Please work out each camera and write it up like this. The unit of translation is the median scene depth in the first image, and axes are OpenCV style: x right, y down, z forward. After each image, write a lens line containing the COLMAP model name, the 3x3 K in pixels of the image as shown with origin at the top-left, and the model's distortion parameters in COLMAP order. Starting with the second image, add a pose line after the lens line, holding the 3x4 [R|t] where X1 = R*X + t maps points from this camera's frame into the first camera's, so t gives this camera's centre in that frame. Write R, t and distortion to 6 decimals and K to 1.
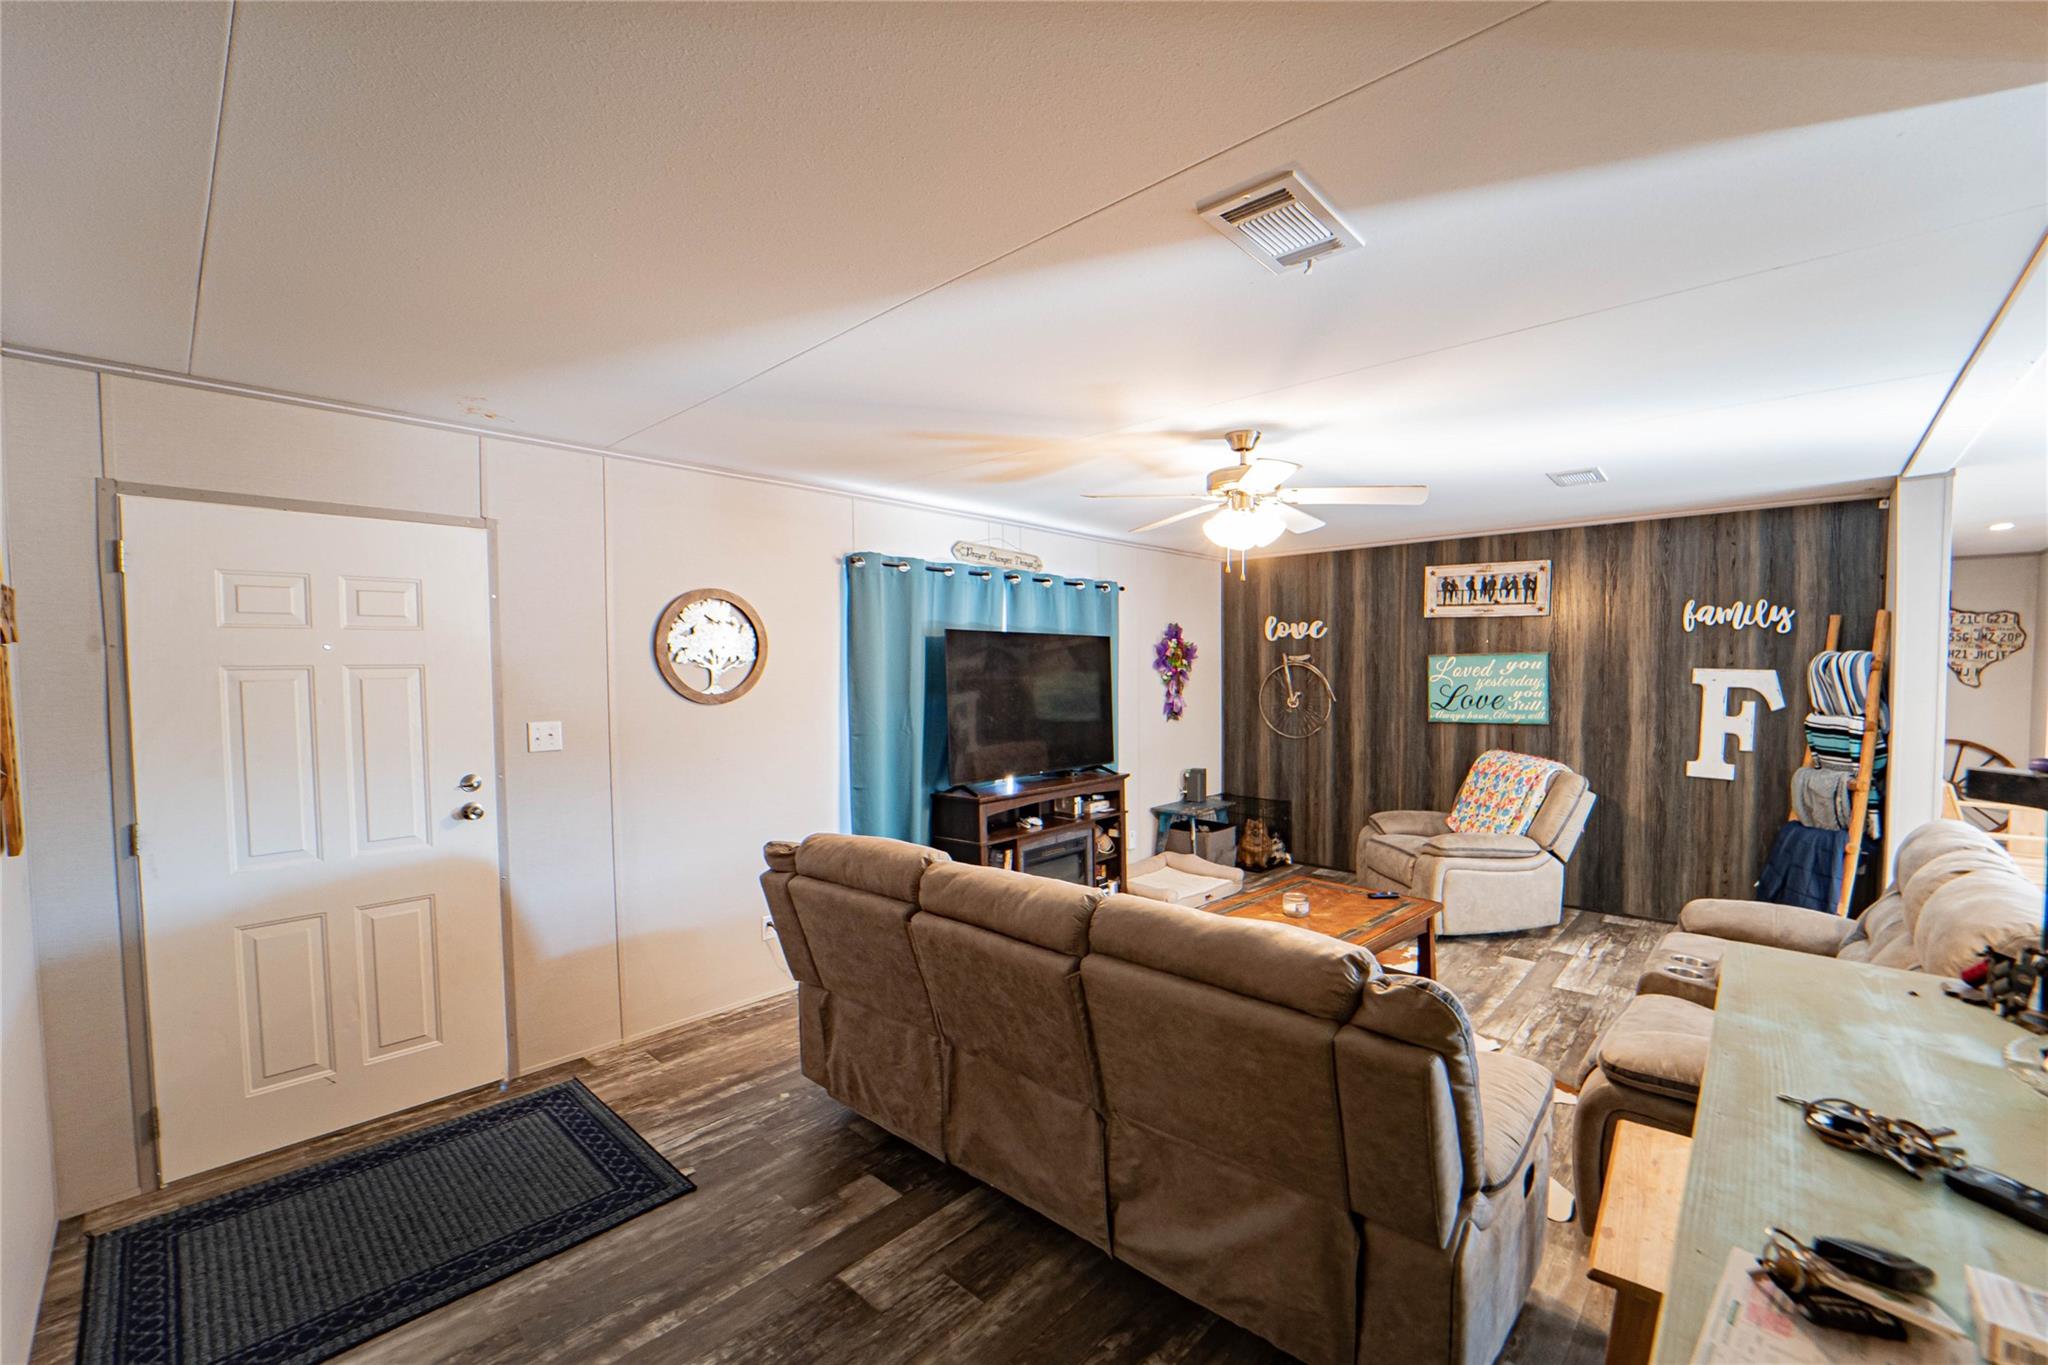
lens RADIAL K [[835.9, 0, 1029.9], [0, 835.9, 683.4], [0, 0, 1]] dist [-0.019932, -0.000205]
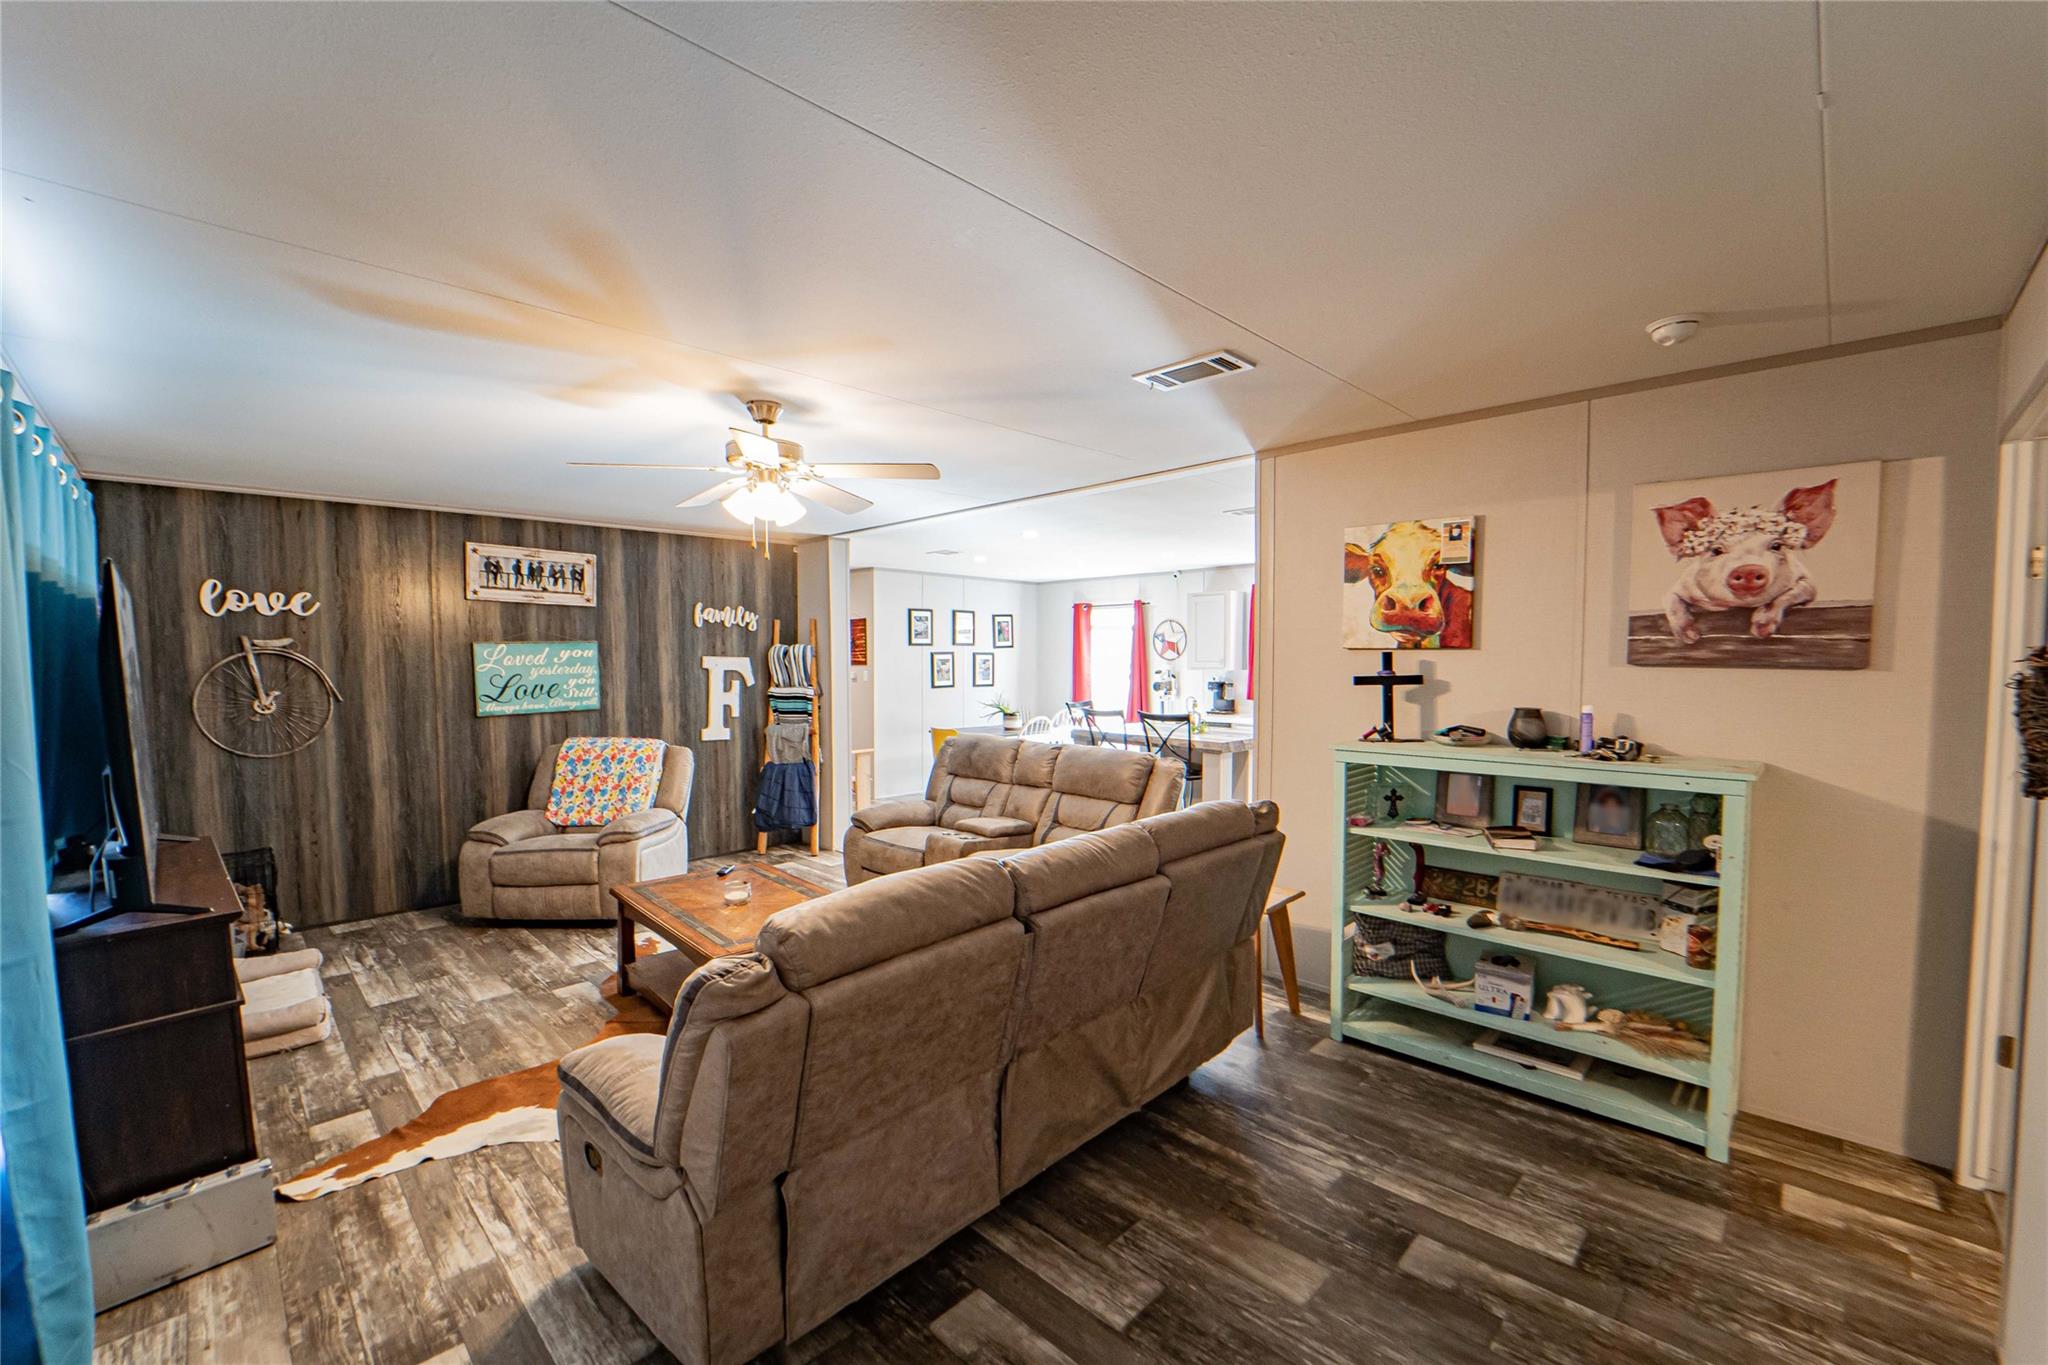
lens RADIAL K [[835.9, 0, 1030.9], [0, 835.9, 691.0], [0, 0, 1]] dist [-0.019932, -0.000205]
pose [[0.025020, -0.037277, 0.998992, -0.423676], [0.024056, 0.999038, 0.036676, 0.000387], [-0.999397, 0.023114, 0.025892, 0.410446]]
